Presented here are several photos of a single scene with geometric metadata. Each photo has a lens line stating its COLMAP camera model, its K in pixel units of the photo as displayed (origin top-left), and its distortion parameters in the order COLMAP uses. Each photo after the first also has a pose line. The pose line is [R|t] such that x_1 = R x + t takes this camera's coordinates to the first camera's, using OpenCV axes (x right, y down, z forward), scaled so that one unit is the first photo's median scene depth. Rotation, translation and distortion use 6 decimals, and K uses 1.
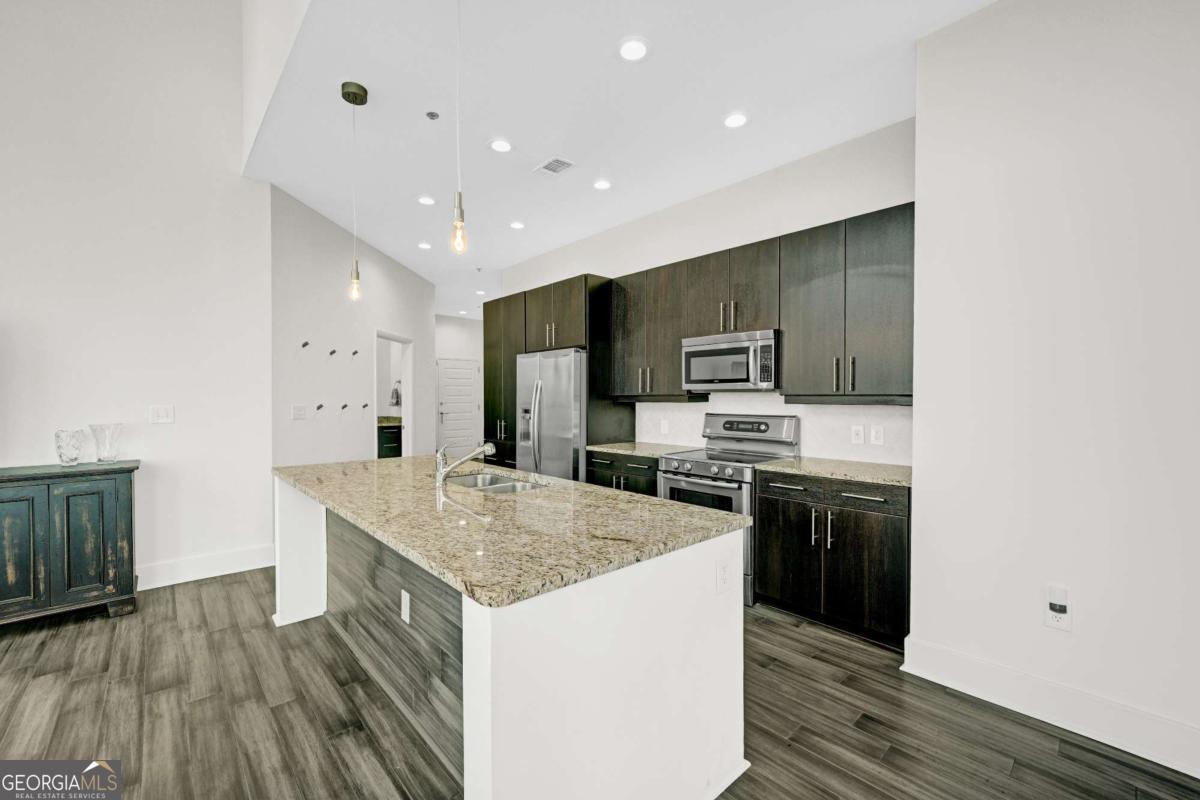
lens RADIAL K [[482.4, 0, 601.9], [0, 482.4, 409.8], [0, 0, 1]] dist [-0.006439, 0.002337]
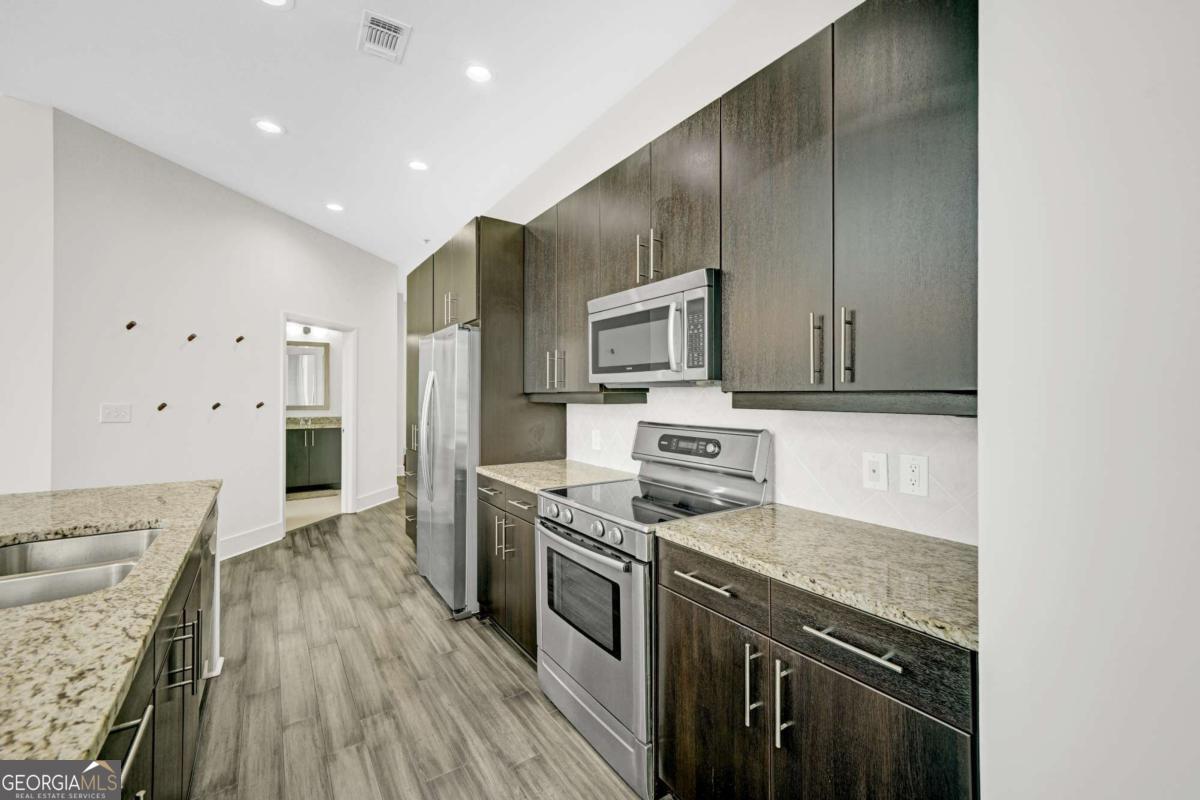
lens RADIAL K [[482.4, 0, 600.9], [0, 482.4, 397.9], [0, 0, 1]] dist [-0.006439, 0.002337]
pose [[0.990757, 0.003918, -0.135591, 0.321317], [-0.006904, 0.999744, -0.021561, -0.012072], [0.135472, 0.022298, 0.990530, 0.471212]]
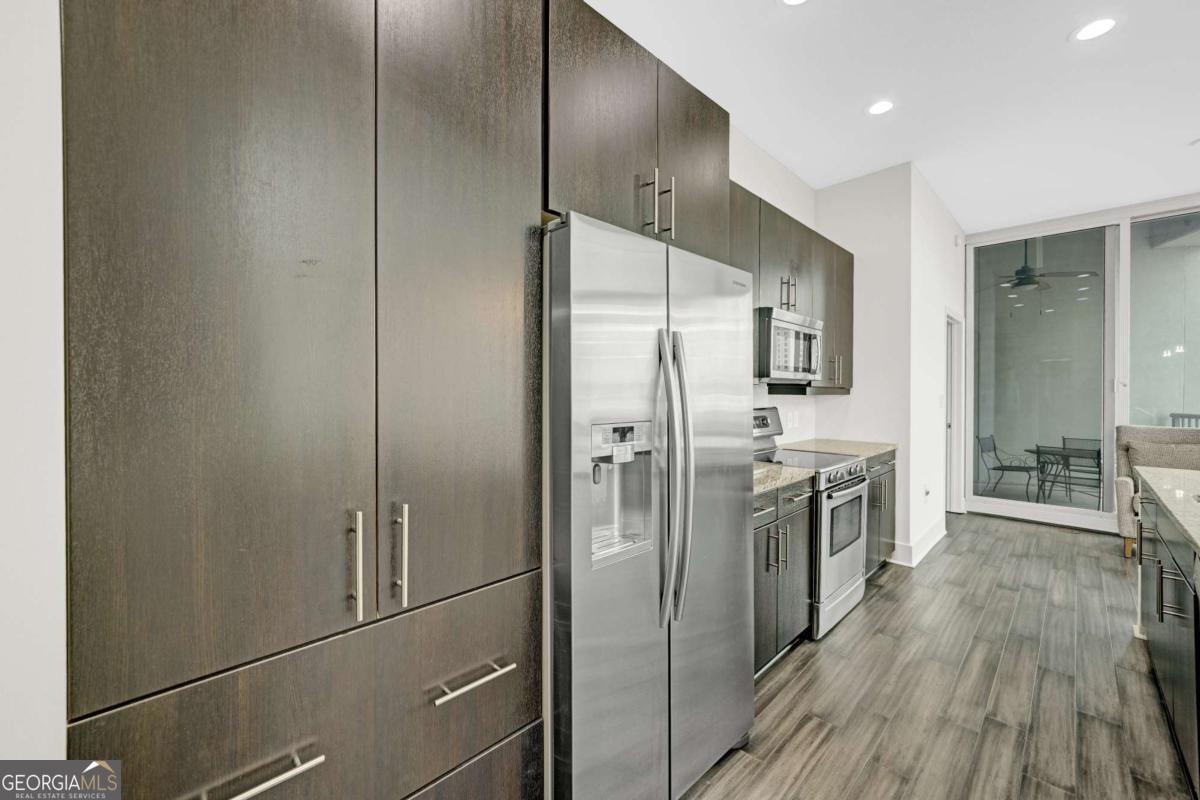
lens RADIAL K [[482.4, 0, 597.5], [0, 482.4, 394.5], [0, 0, 1]] dist [-0.006439, 0.002337]
pose [[-0.043705, -0.010808, 0.998986, -0.649568], [0.020600, 0.999719, 0.011717, -0.036849], [-0.998832, 0.021091, -0.043470, 1.557042]]
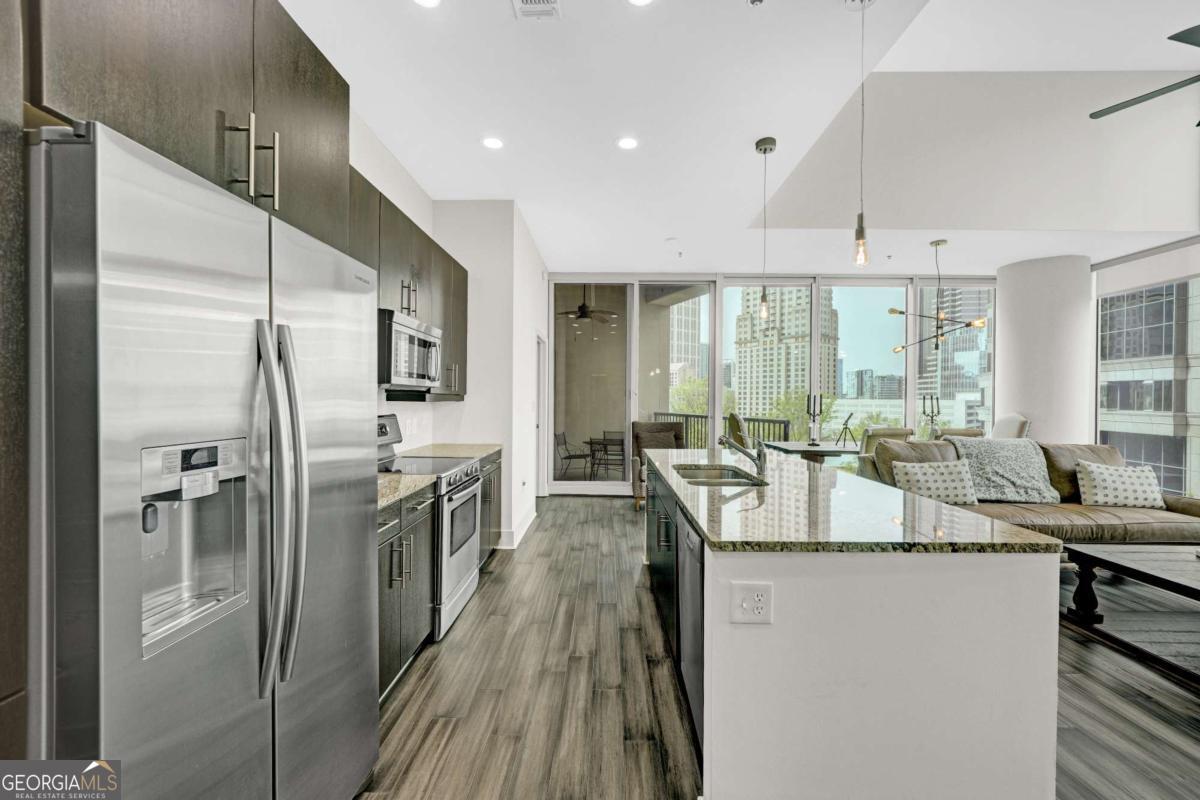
lens RADIAL K [[482.4, 0, 601.2], [0, 482.4, 401.6], [0, 0, 1]] dist [-0.006439, 0.002337]
pose [[-0.728029, -0.012452, 0.685433, -0.627210], [0.007589, 0.999627, 0.026221, -0.038719], [-0.685504, 0.024291, -0.727663, 1.563535]]
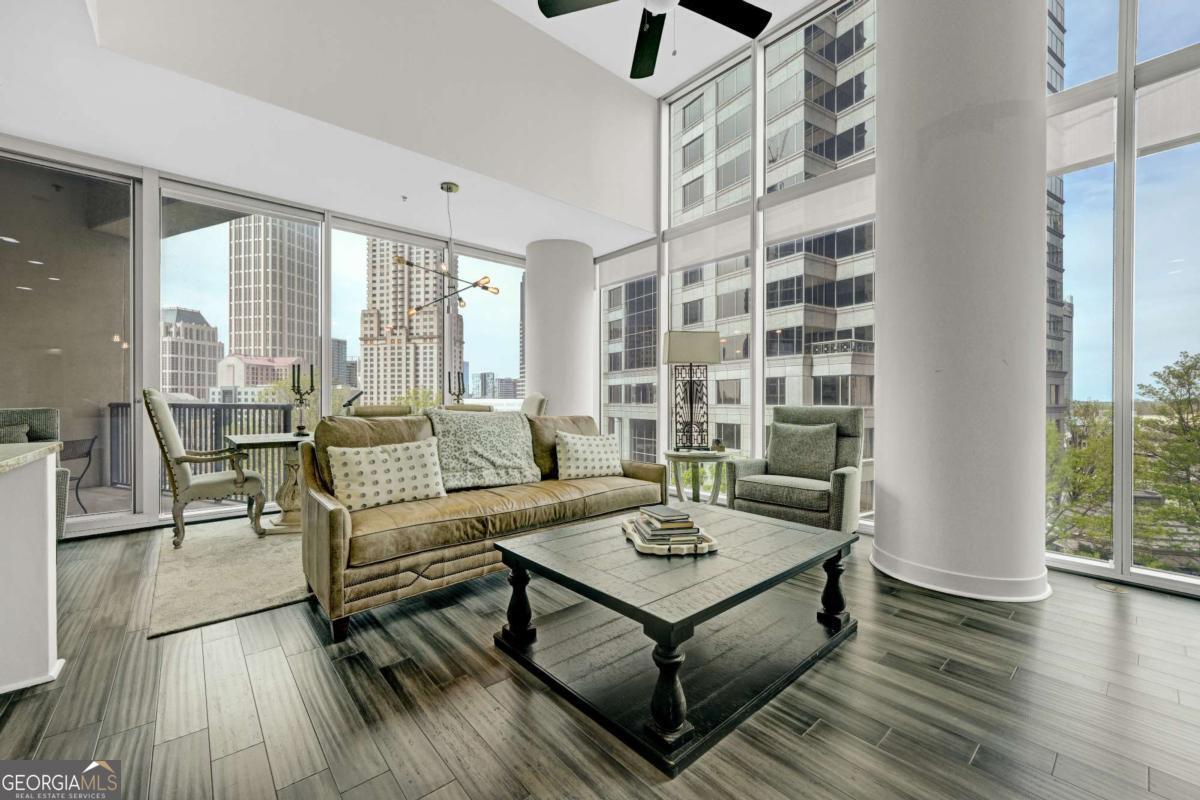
lens RADIAL K [[482.4, 0, 598.1], [0, 482.4, 401.3], [0, 0, 1]] dist [-0.006439, 0.002337]
pose [[-0.999591, -0.002769, 0.028454, -0.806995], [-0.001994, 0.999627, 0.027255, 0.054764], [-0.028519, 0.027187, -0.999223, 0.935835]]
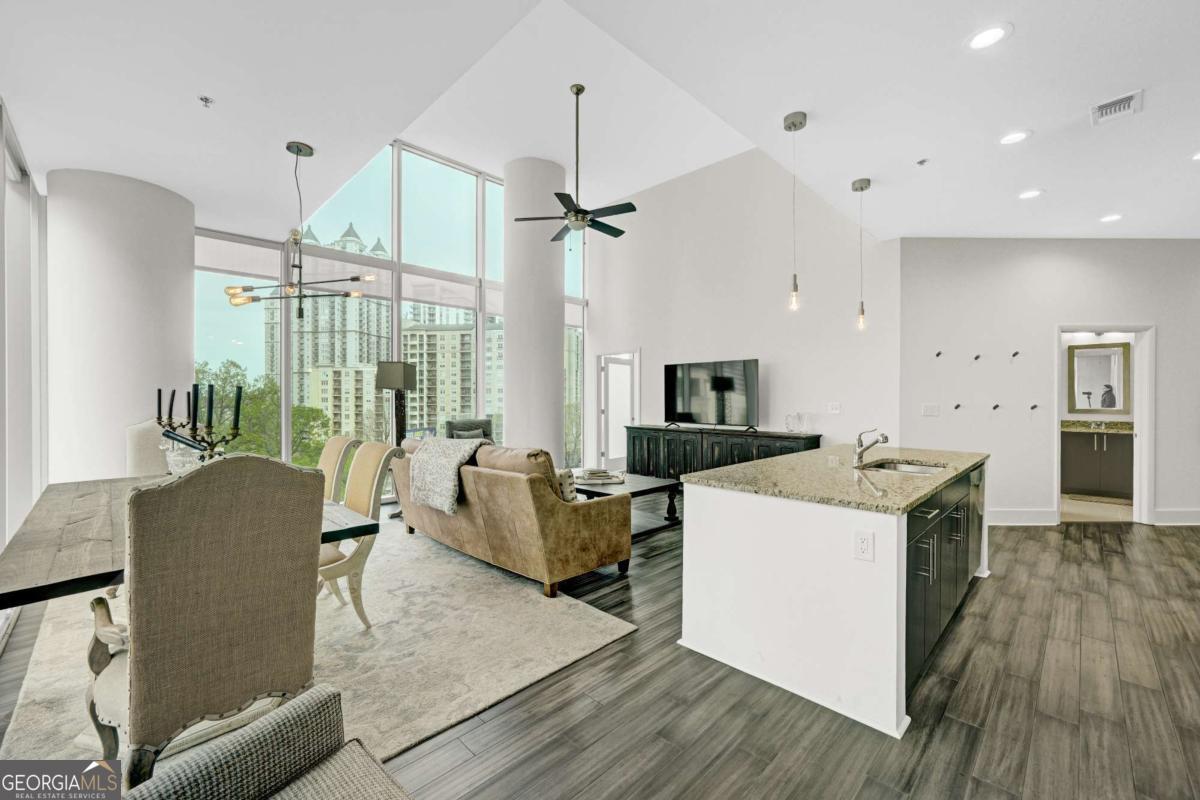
lens RADIAL K [[482.4, 0, 592.5], [0, 482.4, 395.8], [0, 0, 1]] dist [-0.006439, 0.002337]
pose [[0.030254, -0.003437, -0.999536, 0.770248], [-0.025090, 0.999676, -0.004197, -0.008013], [0.999227, 0.025205, 0.030158, 0.139916]]
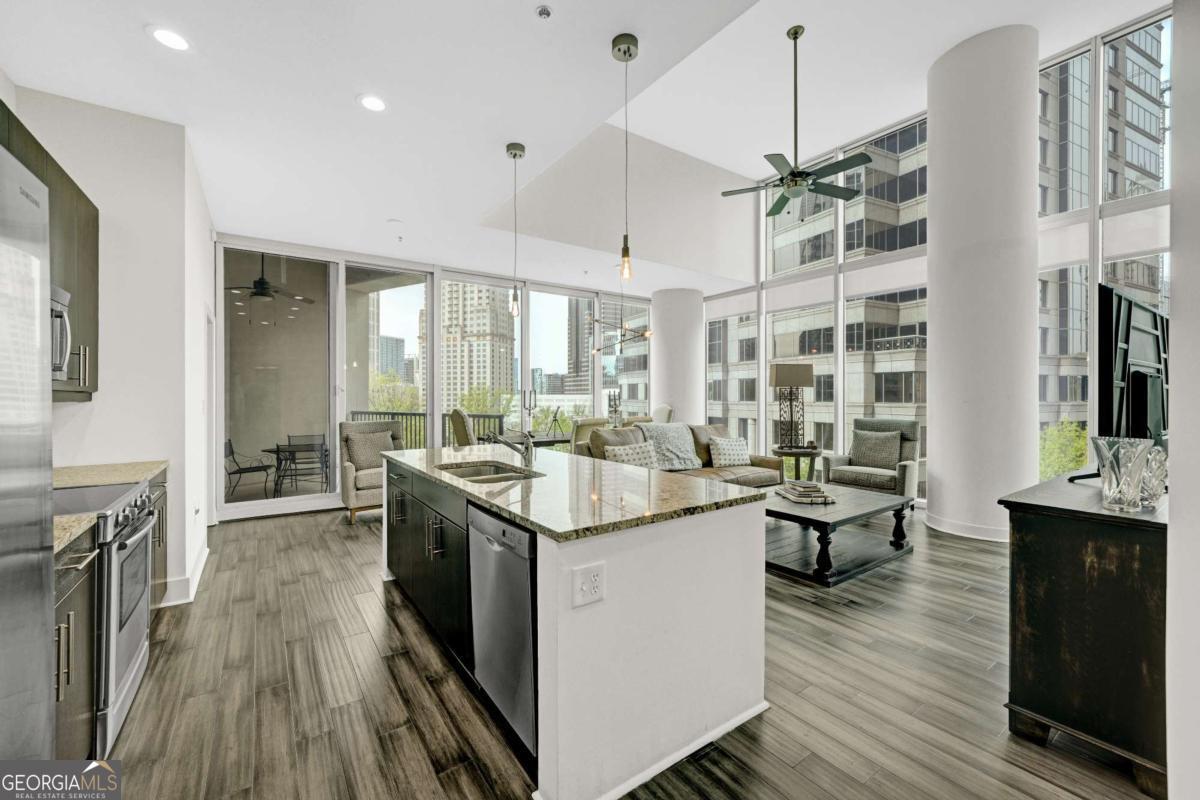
lens RADIAL K [[482.4, 0, 596.0], [0, 482.4, 398.2], [0, 0, 1]] dist [-0.006439, 0.002337]
pose [[-0.991364, -0.000406, 0.131137, -0.489214], [0.003687, 0.999514, 0.030969, -0.038837], [-0.131086, 0.031185, -0.990880, 1.615915]]
